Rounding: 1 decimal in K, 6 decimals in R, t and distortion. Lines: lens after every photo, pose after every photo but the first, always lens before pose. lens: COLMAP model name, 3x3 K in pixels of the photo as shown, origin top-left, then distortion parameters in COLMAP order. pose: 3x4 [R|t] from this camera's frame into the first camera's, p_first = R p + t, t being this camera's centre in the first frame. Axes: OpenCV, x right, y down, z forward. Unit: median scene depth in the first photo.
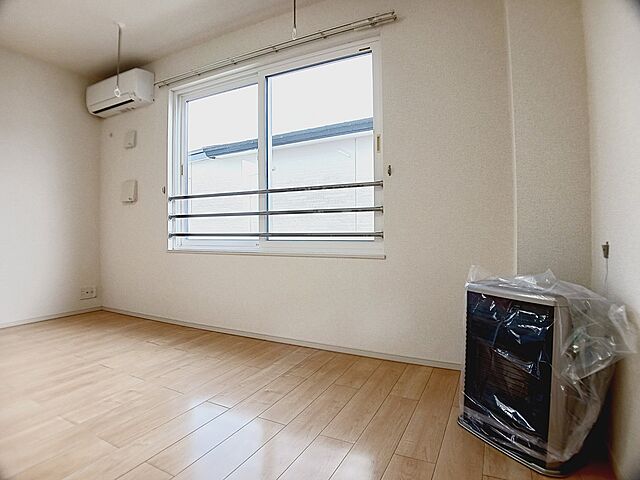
lens RADIAL K [[346.2, 0, 320.0], [0, 346.2, 240.0], [0, 0, 1]] dist [-0.065356, -0.000093]
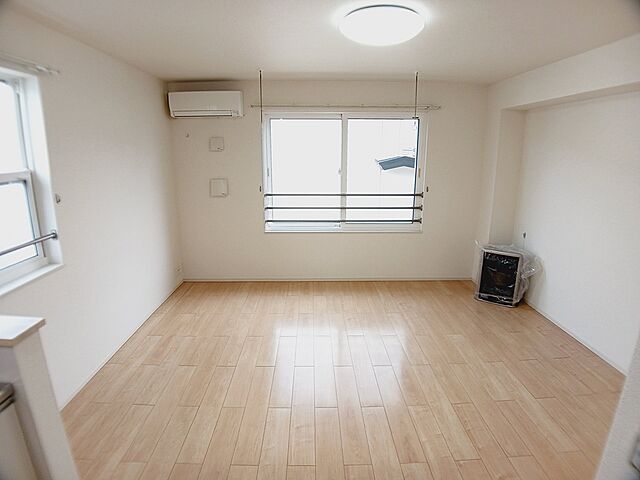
lens RADIAL K [[348.2, 0, 320.0], [0, 348.2, 240.0], [0, 0, 1]] dist [0.000329, -0.000031]
pose [[0.877436, -0.108916, 0.467165, -1.228559], [0.000093, 0.973921, 0.226887, -0.352834], [-0.479694, -0.199035, 0.854564, -0.447786]]
